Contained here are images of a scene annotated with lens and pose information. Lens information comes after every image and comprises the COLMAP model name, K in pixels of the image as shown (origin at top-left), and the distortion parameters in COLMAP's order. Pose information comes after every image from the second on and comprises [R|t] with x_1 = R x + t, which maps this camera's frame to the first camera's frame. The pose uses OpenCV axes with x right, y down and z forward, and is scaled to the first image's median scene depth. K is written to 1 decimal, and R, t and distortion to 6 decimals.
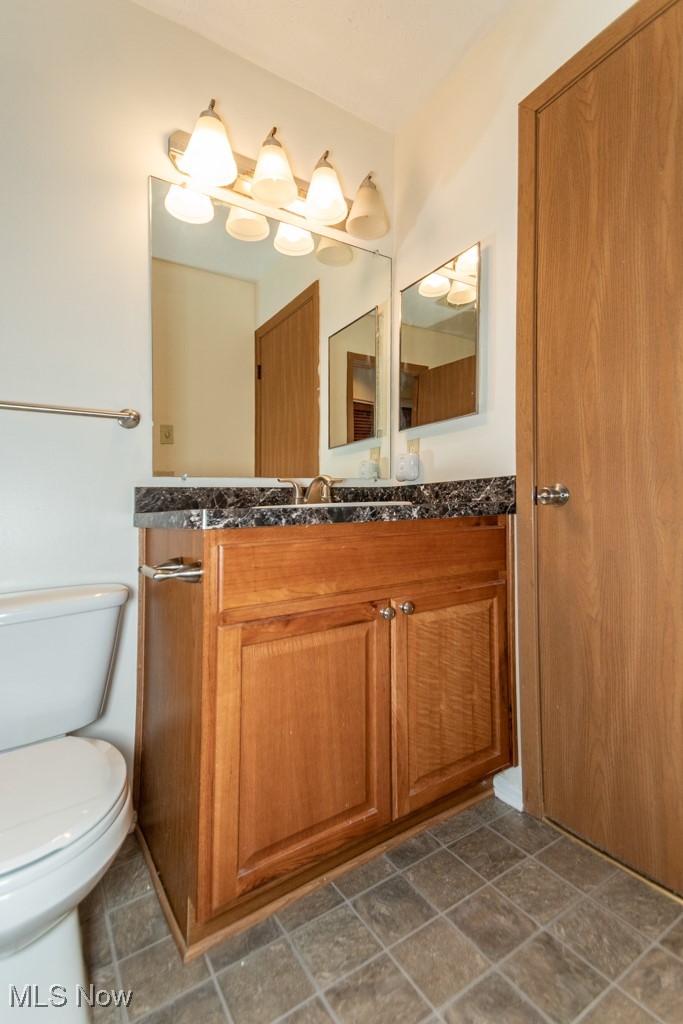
lens RADIAL K [[474.0, 0, 359.6], [0, 474.0, 490.6], [0, 0, 1]] dist [0.037107, -0.000323]
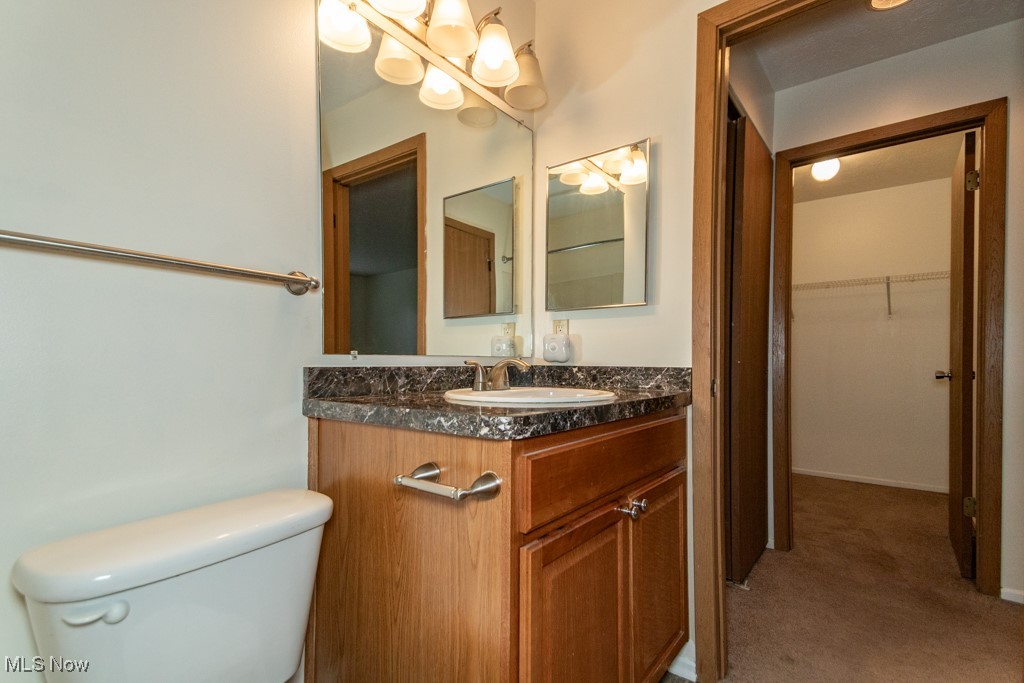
lens RADIAL K [[474.0, 0, 512.8], [0, 474.0, 347.4], [0, 0, 1]] dist [0.037107, -0.000323]
pose [[0.945956, 0.044680, 0.321204, -0.384558], [-0.046136, 0.998930, -0.003083, -0.053089], [-0.320998, -0.011903, 0.947005, 0.105180]]
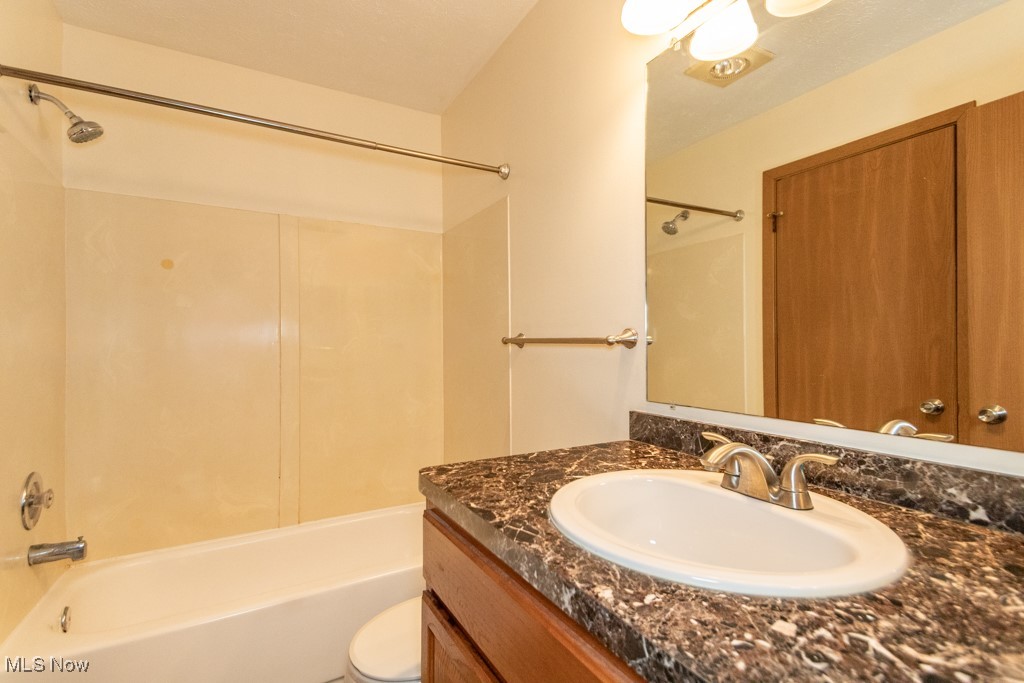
lens RADIAL K [[467.1, 0, 502.2], [0, 467.1, 354.0], [0, 0, 1]] dist [0.050772, -0.000039]
pose [[-0.107683, 0.044794, -0.993176, 0.449352], [0.050821, 0.997926, 0.039498, -0.161928], [0.992886, -0.046221, -0.109736, 0.822838]]
